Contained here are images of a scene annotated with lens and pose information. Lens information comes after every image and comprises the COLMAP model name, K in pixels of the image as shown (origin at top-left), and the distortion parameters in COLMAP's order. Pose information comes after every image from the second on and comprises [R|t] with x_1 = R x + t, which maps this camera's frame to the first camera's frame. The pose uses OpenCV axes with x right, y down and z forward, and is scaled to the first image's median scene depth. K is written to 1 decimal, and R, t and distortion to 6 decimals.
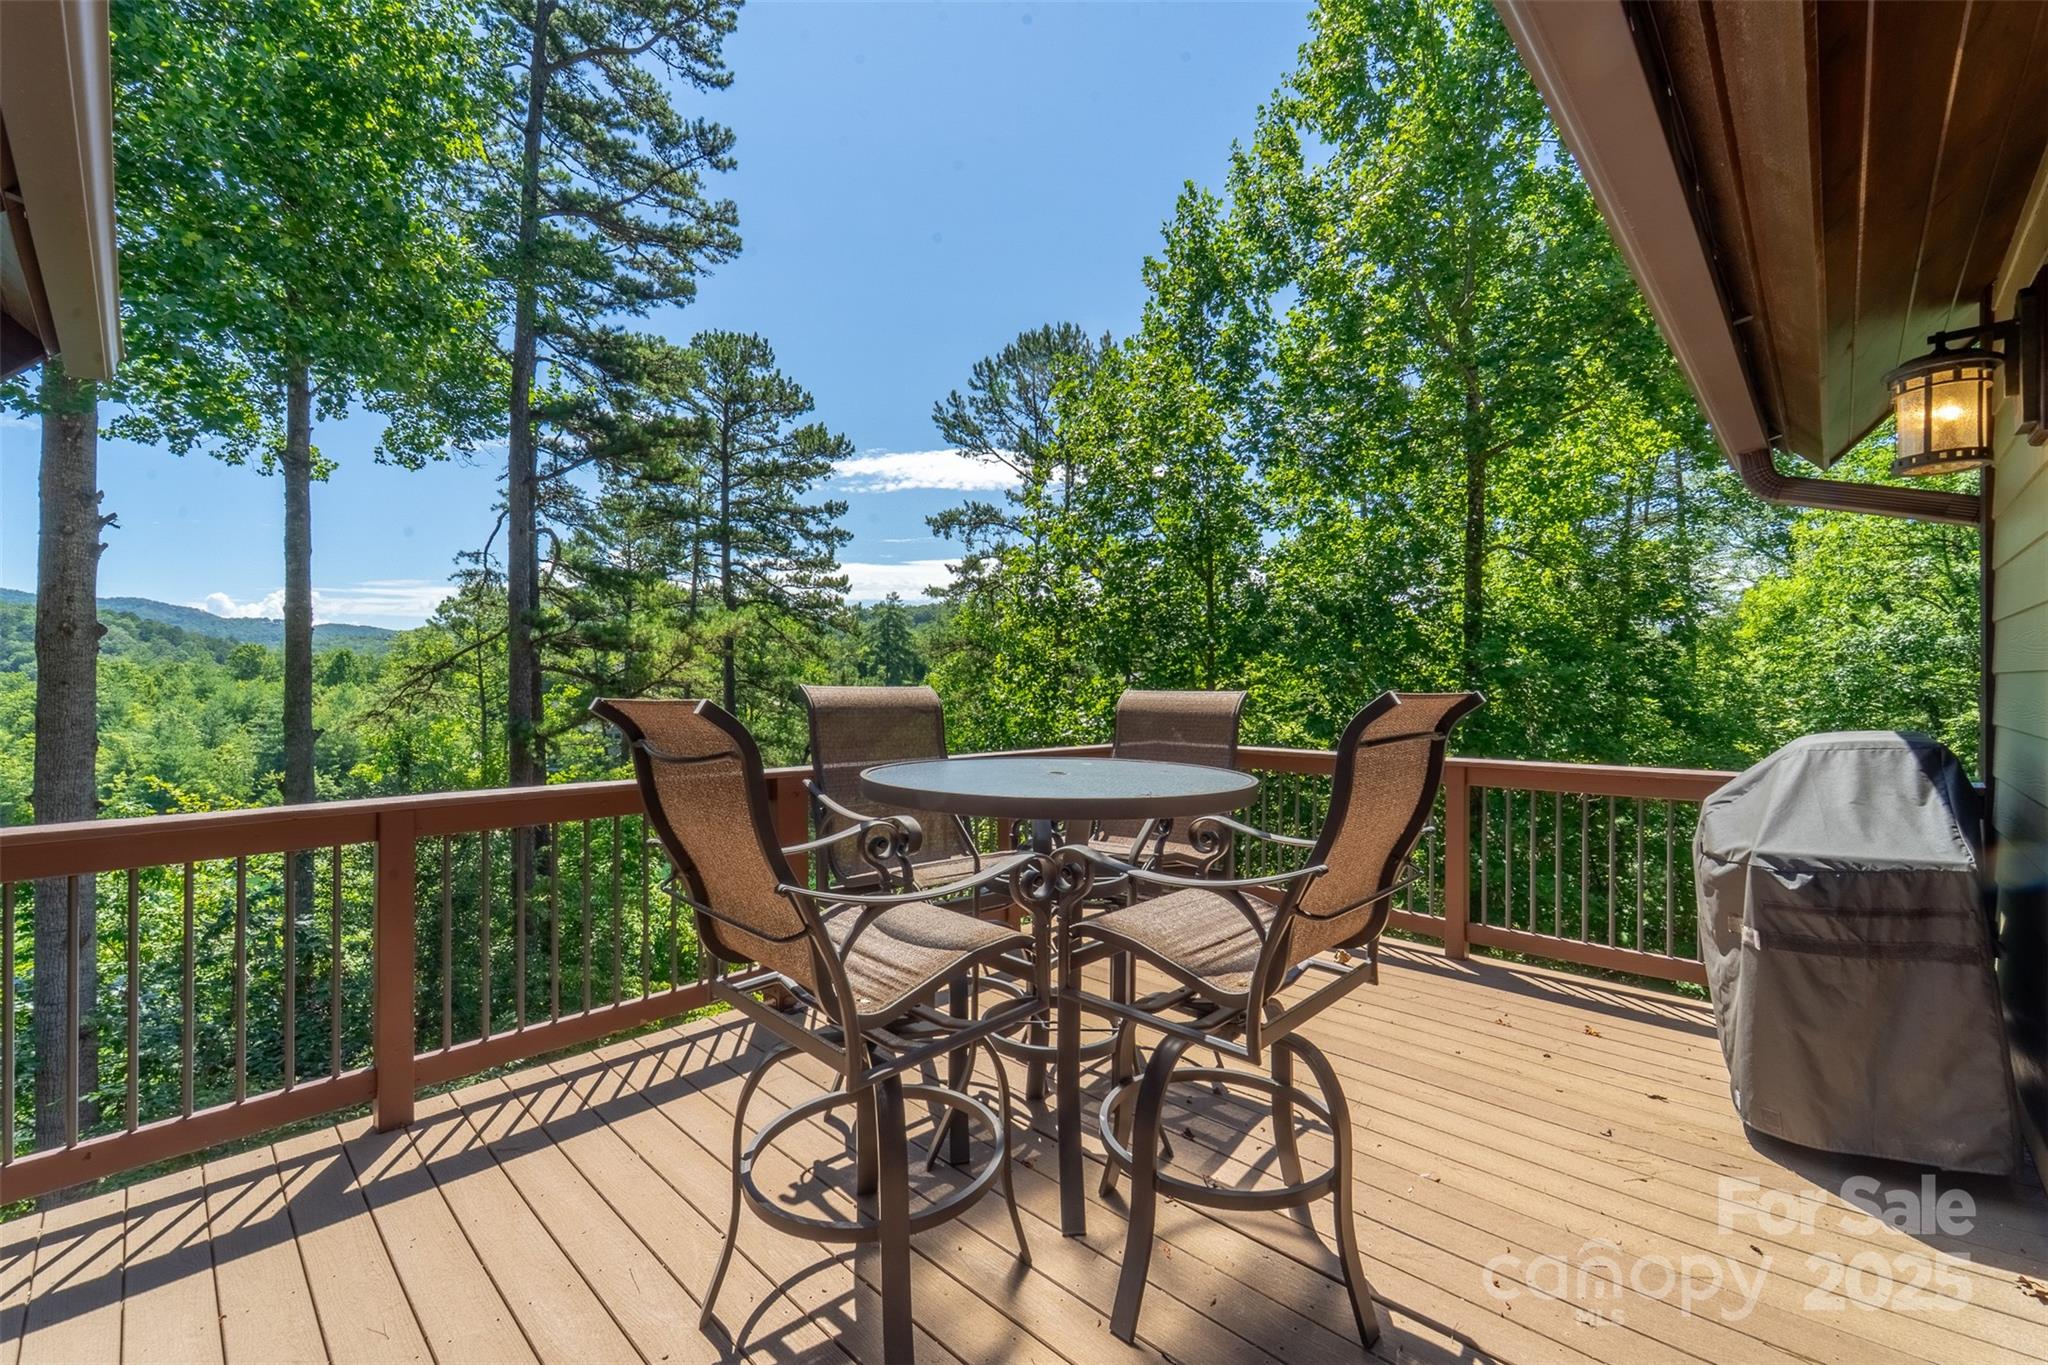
lens RADIAL K [[815.3, 0, 1026.8], [0, 815.3, 694.3], [0, 0, 1]] dist [0.007774, 0.000200]
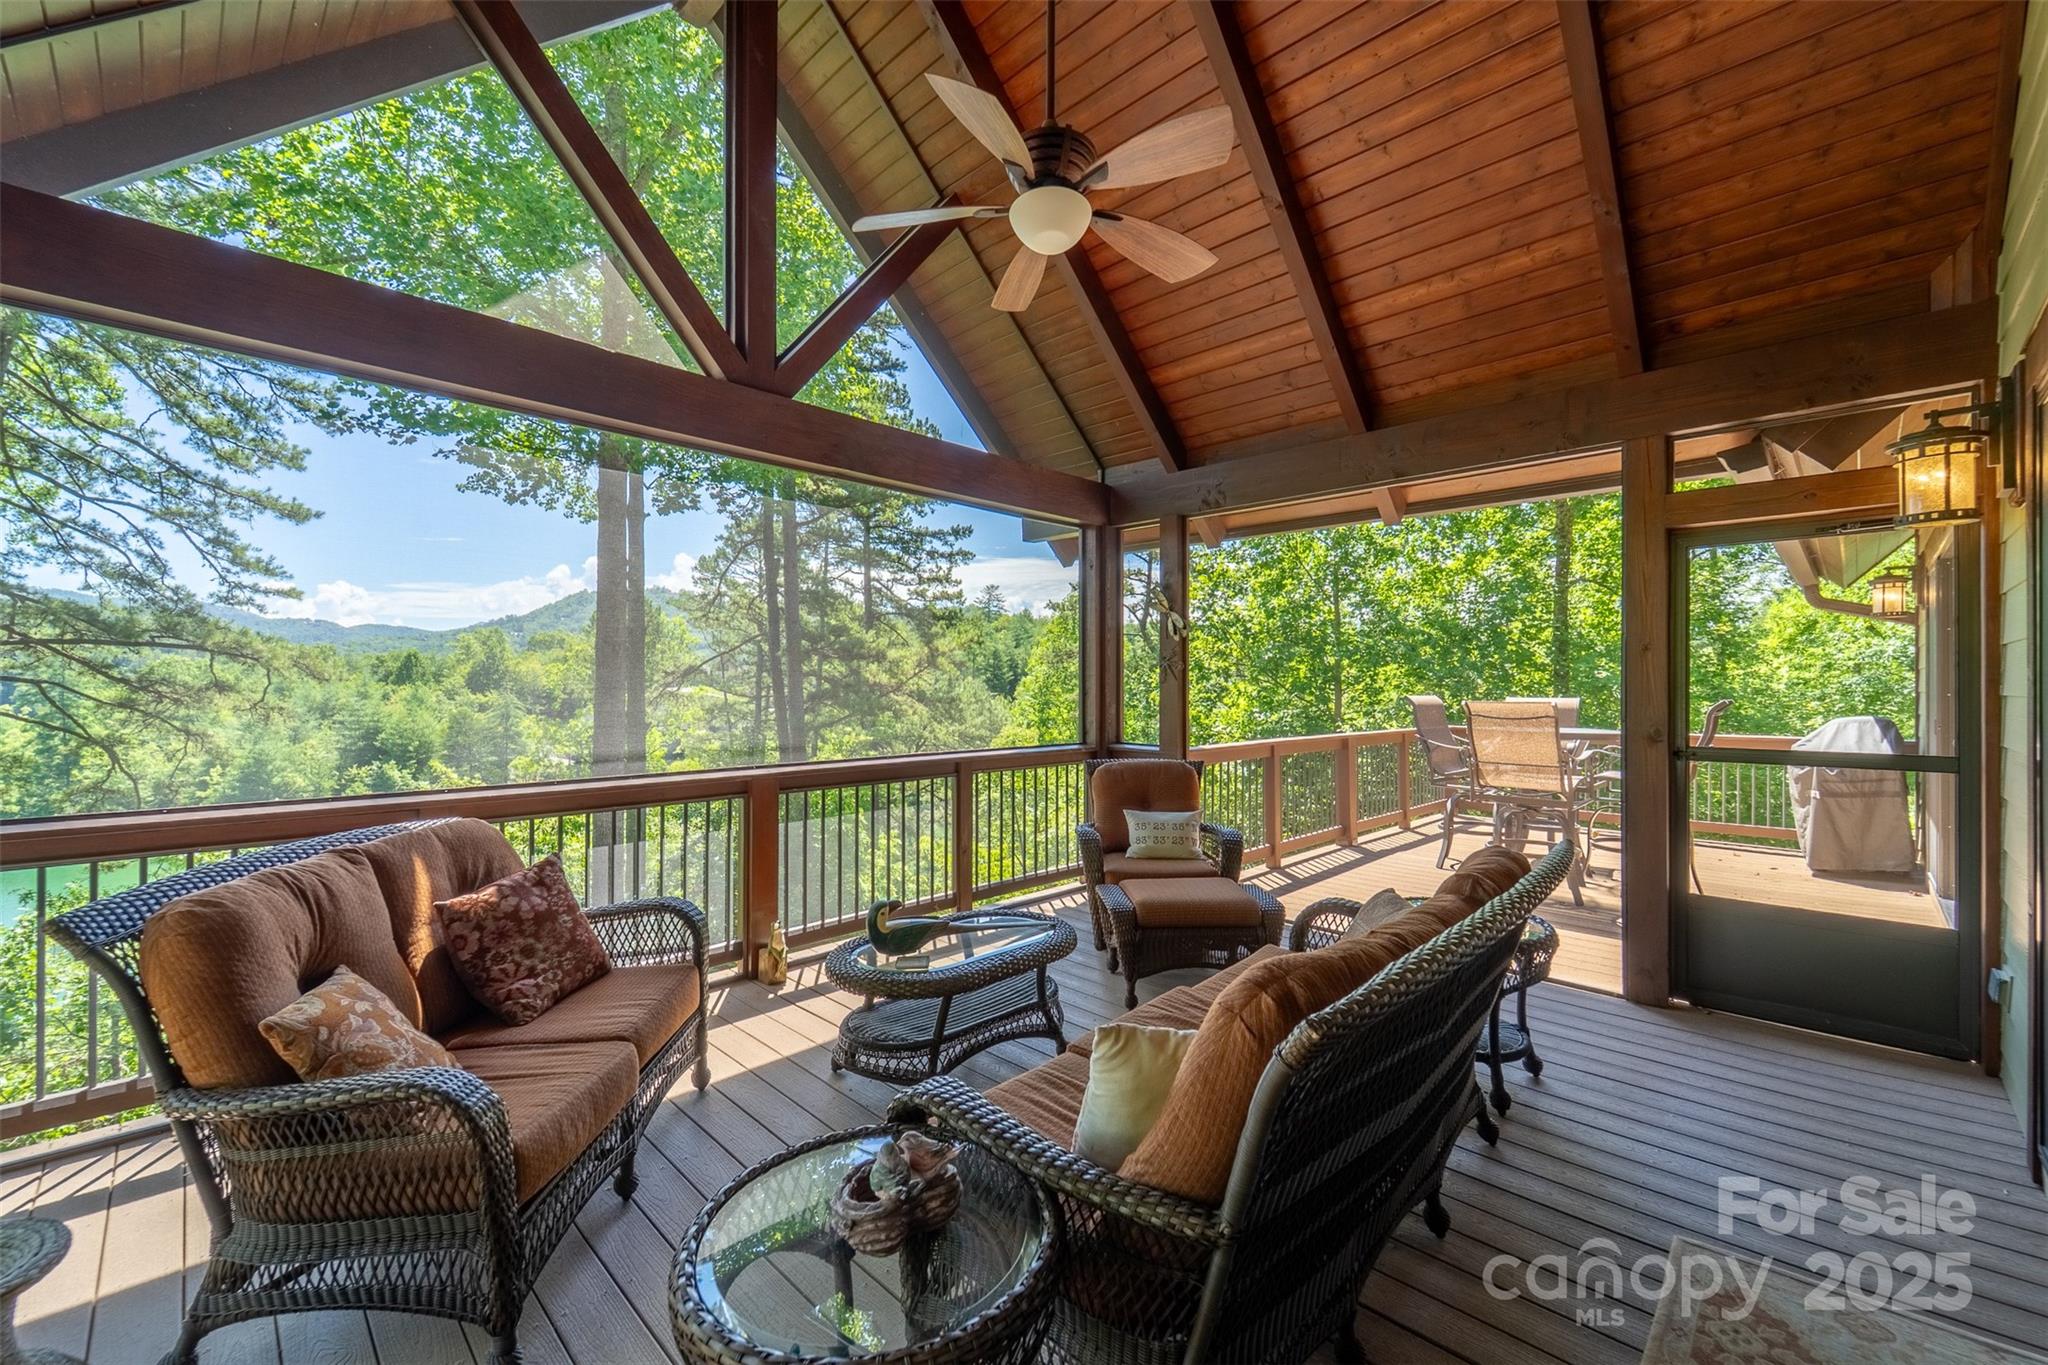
lens RADIAL K [[815.3, 0, 1028.4], [0, 815.3, 689.1], [0, 0, 1]] dist [0.007774, 0.000200]
pose [[0.999937, 0.003813, -0.010528, -0.120502], [-0.003892, 0.999964, -0.007485, -0.000696], [0.010499, 0.007526, 0.999917, -0.123794]]
